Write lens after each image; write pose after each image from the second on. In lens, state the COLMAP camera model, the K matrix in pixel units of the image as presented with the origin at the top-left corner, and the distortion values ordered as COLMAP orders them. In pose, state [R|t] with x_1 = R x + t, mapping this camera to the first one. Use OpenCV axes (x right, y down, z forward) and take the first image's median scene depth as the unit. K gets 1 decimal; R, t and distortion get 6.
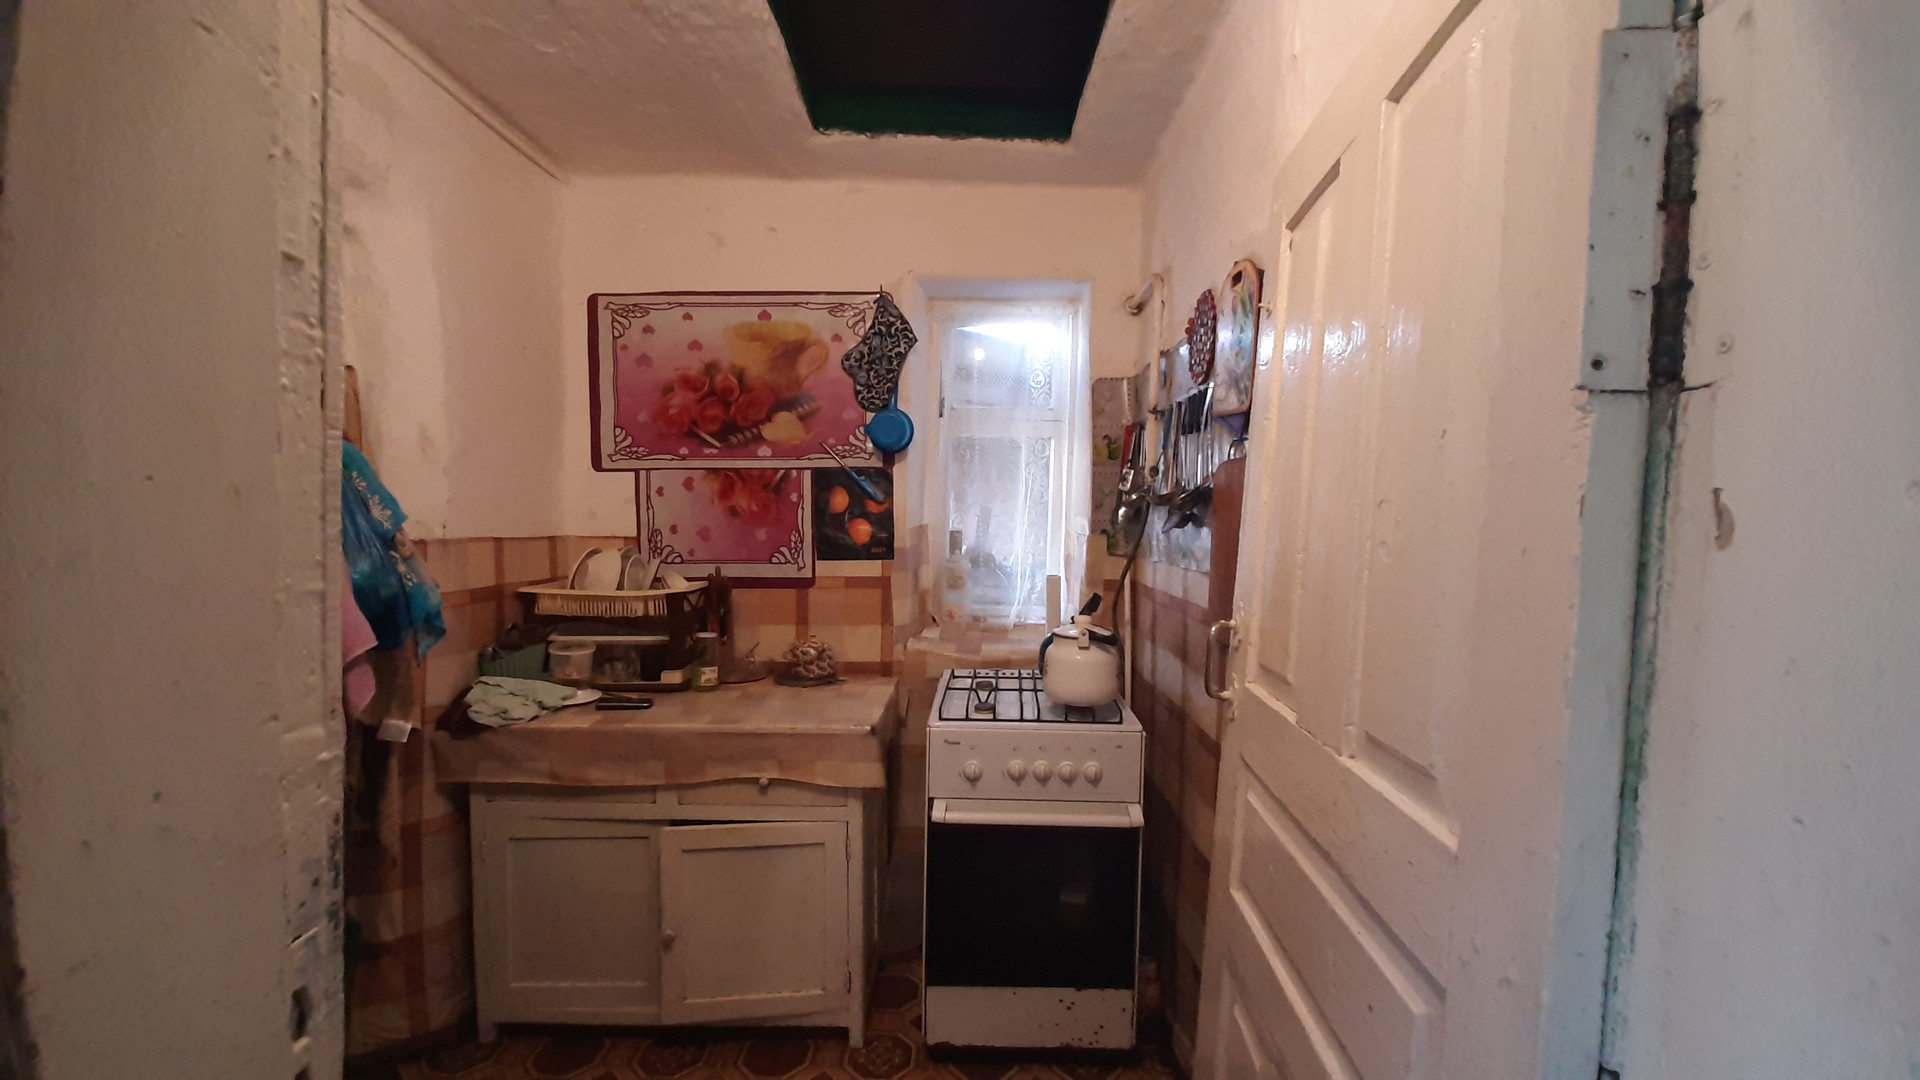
lens RADIAL K [[759.2, 0, 965.7], [0, 759.2, 543.8], [0, 0, 1]] dist [0.016625, -0.014398]
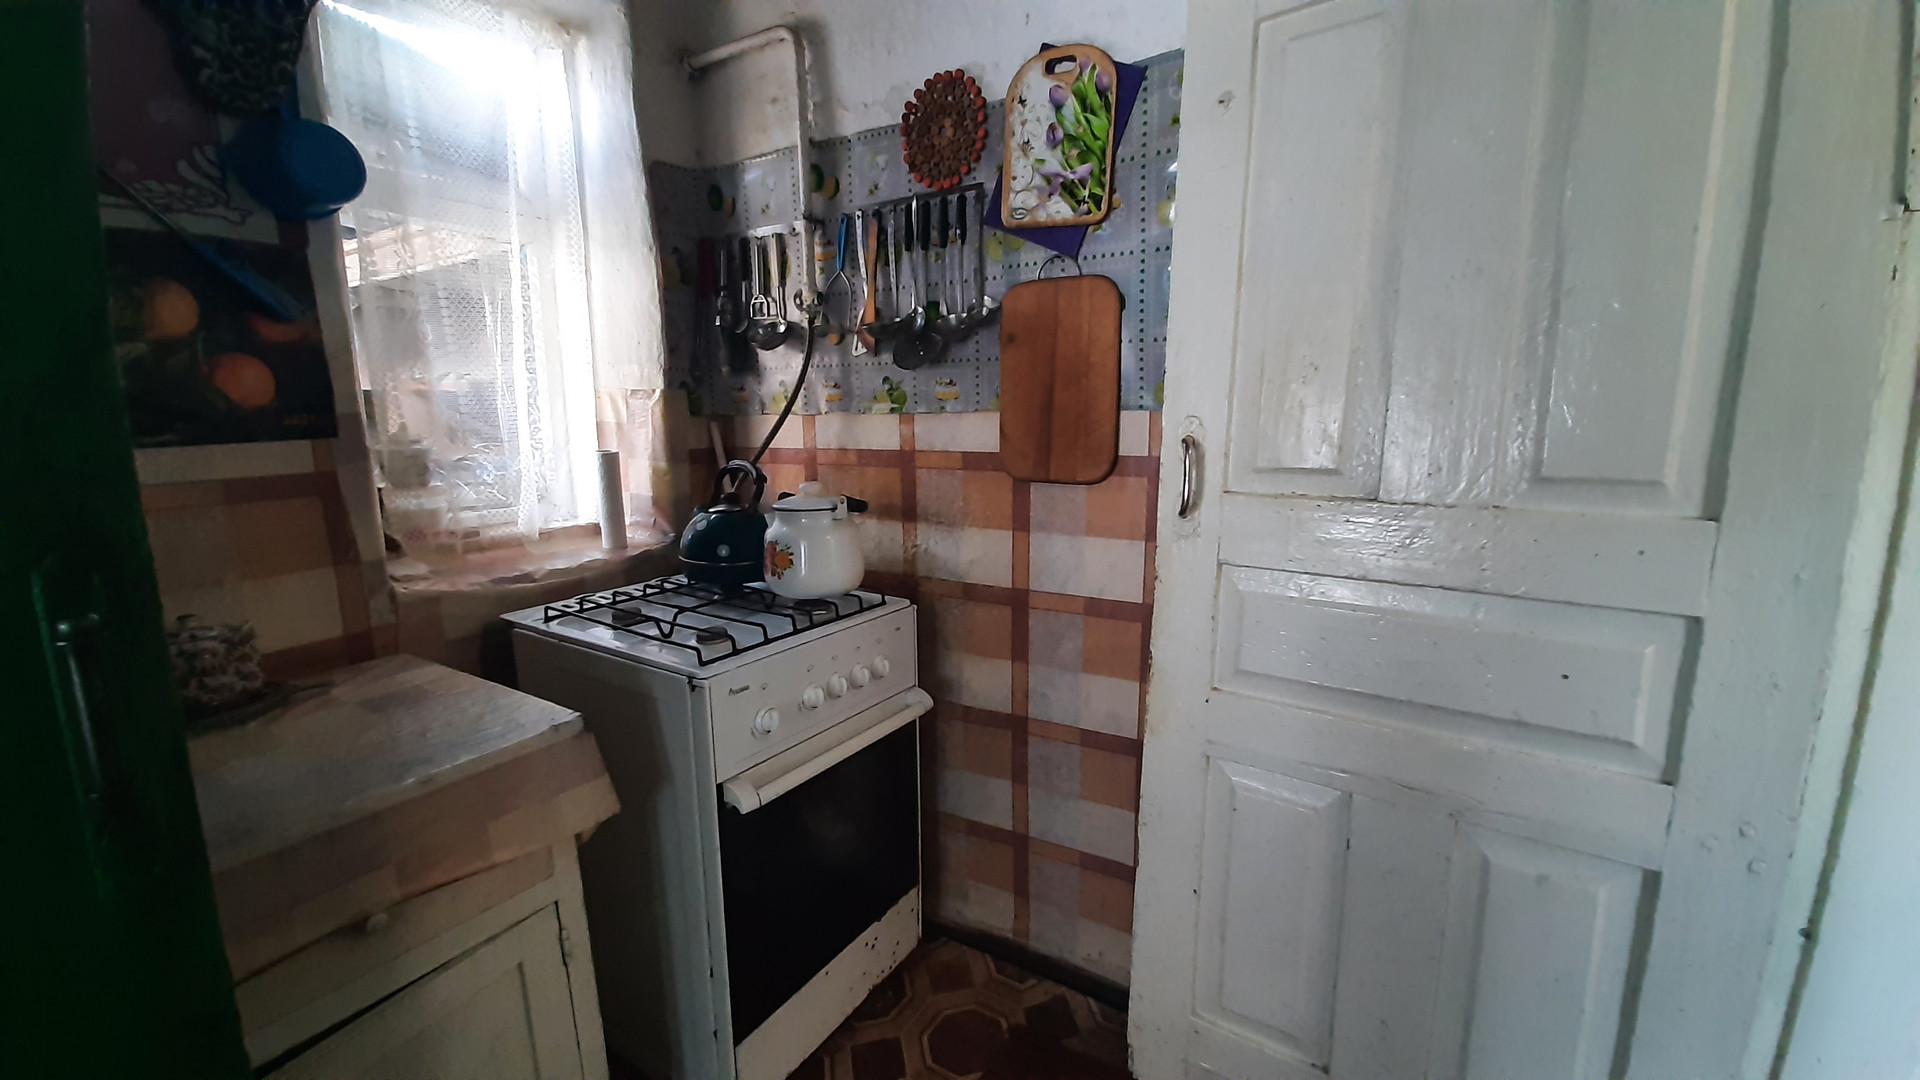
lens RADIAL K [[759.2, 0, 965.7], [0, 759.2, 543.8], [0, 0, 1]] dist [0.016625, -0.014398]
pose [[0.516582, -0.164958, 0.840198, -0.318948], [0.066216, 0.986024, 0.152877, 0.040549], [-0.853674, -0.023339, 0.520285, 0.368227]]
